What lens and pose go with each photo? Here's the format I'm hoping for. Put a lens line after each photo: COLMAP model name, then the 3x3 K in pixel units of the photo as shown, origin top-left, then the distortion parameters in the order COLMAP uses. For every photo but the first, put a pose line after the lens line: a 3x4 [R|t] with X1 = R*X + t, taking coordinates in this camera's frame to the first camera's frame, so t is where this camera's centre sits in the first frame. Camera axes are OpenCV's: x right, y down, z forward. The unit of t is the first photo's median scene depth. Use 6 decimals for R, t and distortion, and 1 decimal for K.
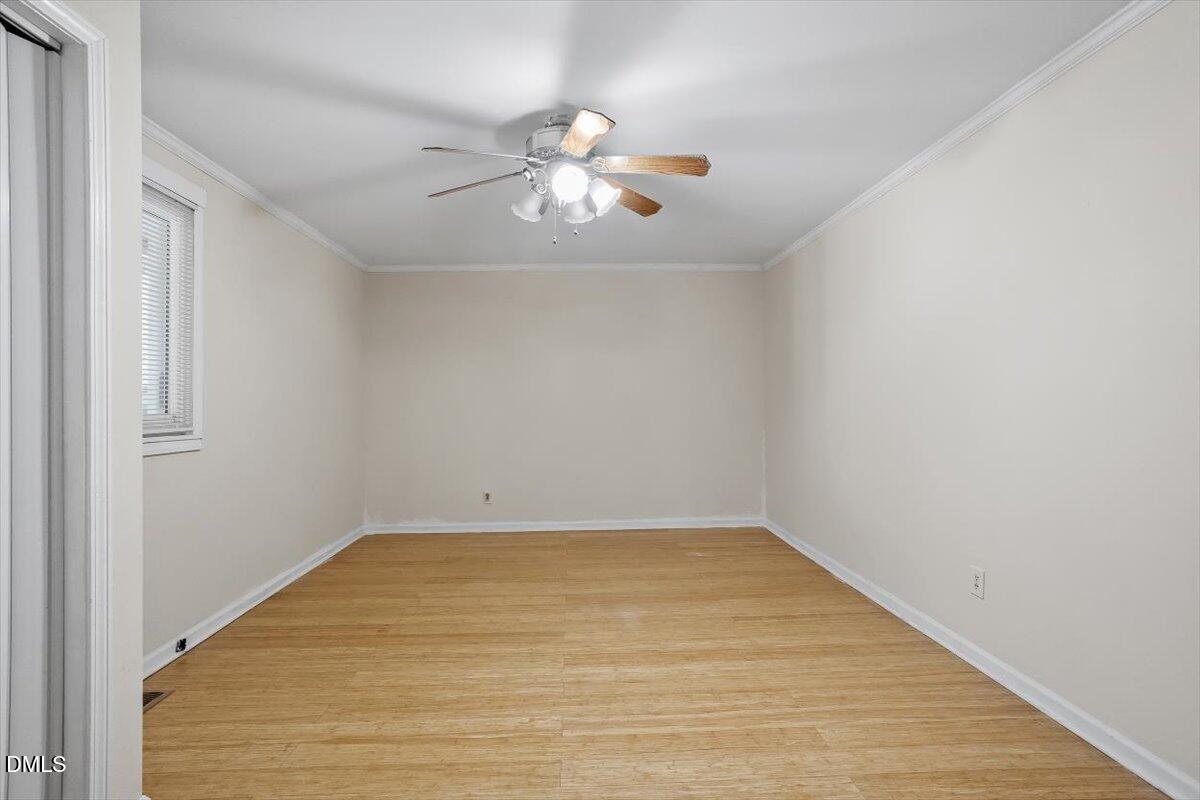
lens RADIAL K [[581.8, 0, 592.7], [0, 581.8, 384.9], [0, 0, 1]] dist [-0.018763, 0.000827]
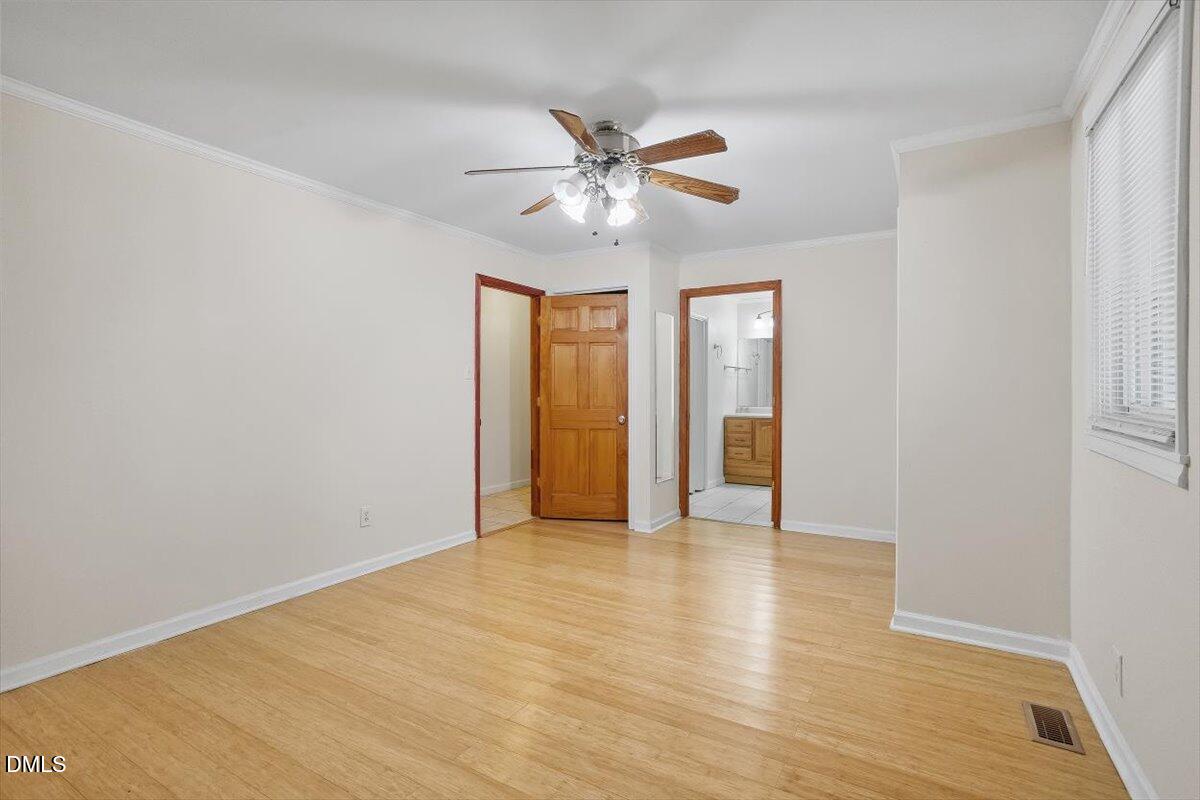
lens RADIAL K [[587.6, 0, 595.8], [0, 587.6, 379.9], [0, 0, 1]] dist [-0.045006, 0.000019]
pose [[-0.844233, 0.018997, 0.535639, -0.576121], [-0.009582, 0.998677, -0.050520, 0.060163], [-0.535890, -0.047783, -0.842934, 1.809921]]
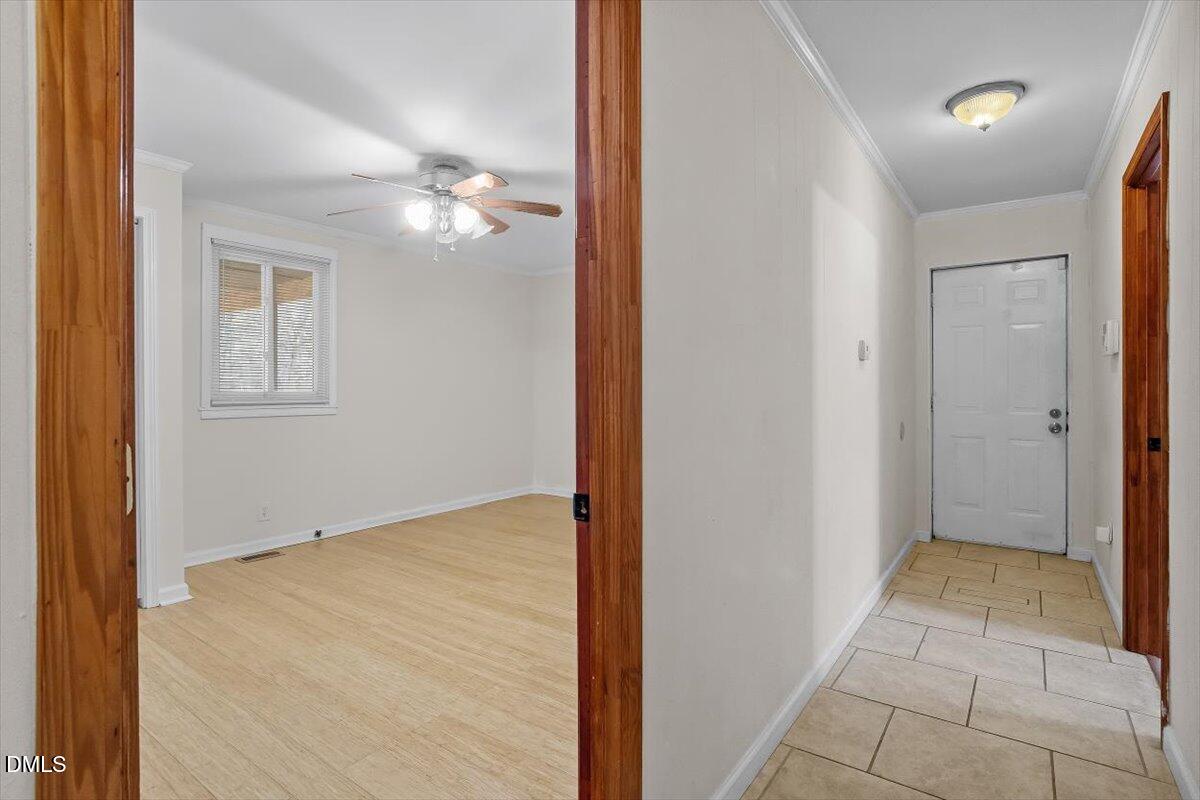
lens RADIAL K [[587.6, 0, 595.8], [0, 587.6, 379.9], [0, 0, 1]] dist [-0.045006, 0.000019]
pose [[0.797211, 0.006644, -0.603664, 0.910454], [0.004371, 0.999850, 0.016777, -0.005574], [0.603684, -0.016014, 0.797063, 0.177842]]
